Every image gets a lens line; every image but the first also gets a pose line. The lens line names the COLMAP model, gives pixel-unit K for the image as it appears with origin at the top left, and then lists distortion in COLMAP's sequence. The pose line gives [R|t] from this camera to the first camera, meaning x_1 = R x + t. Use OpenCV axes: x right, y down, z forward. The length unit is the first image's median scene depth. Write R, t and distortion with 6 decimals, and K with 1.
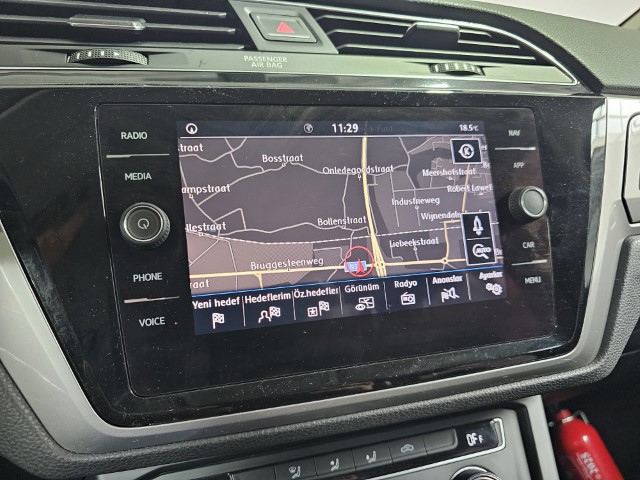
lens RADIAL K [[433.0, 0, 317.3], [0, 433.0, 243.4], [0, 0, 1]] dist [0.017172, -0.017276]
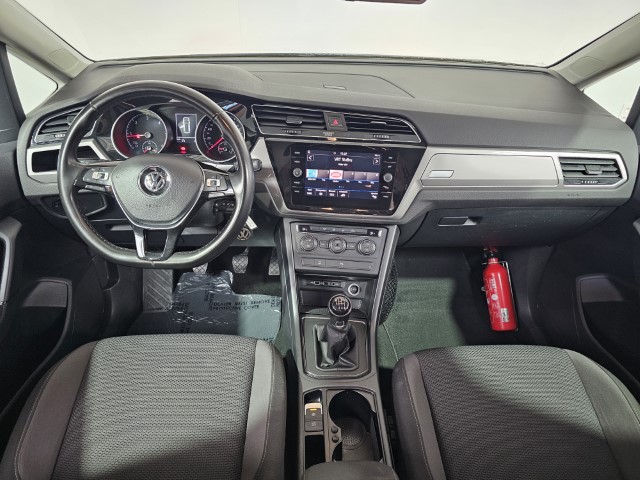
lens RADIAL K [[433.0, 0, 317.0], [0, 433.0, 238.2], [0, 0, 1]] dist [0.017172, -0.017276]
pose [[0.935152, 0.214828, -0.281673, 1.141287], [-0.107983, 0.930160, 0.350917, -0.917331], [0.337388, -0.297744, 0.893039, -2.979959]]
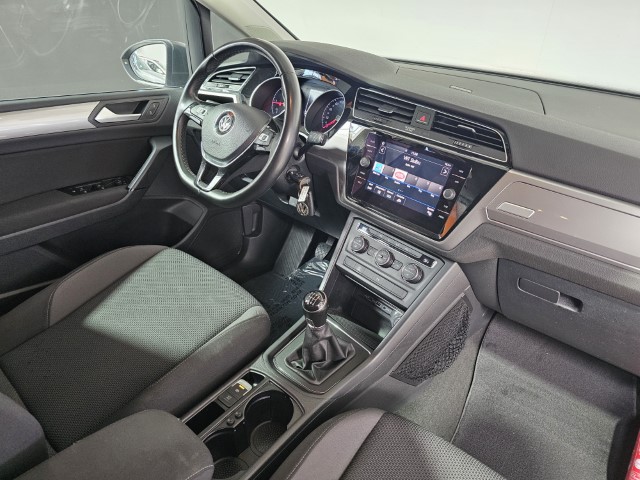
lens RADIAL K [[433.0, 0, 319.1], [0, 433.0, 240.6], [0, 0, 1]] dist [0.017172, -0.017276]
pose [[0.444889, 0.464945, -0.765441, 2.696380], [-0.264277, 0.884778, 0.383830, -0.771042], [0.855705, 0.031527, 0.516503, -1.456867]]
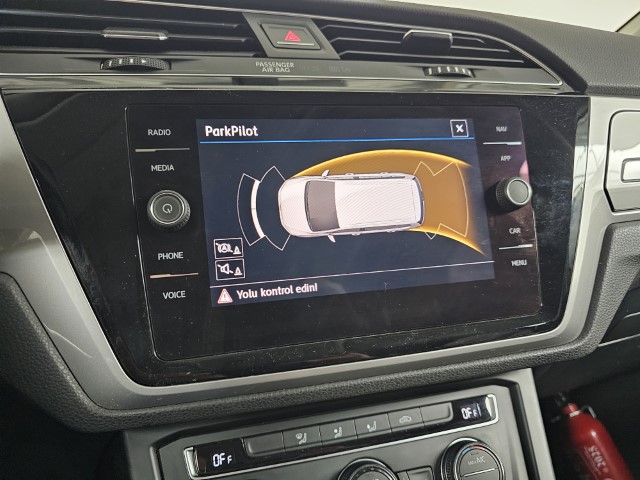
lens RADIAL K [[433.0, 0, 323.6], [0, 433.0, 240.3], [0, 0, 1]] dist [0.017172, -0.017276]
pose [[0.999752, -0.001567, -0.022211, 0.029564], [0.001150, 0.999823, -0.018765, 0.049177], [0.022237, 0.018735, 0.999577, -0.106851]]
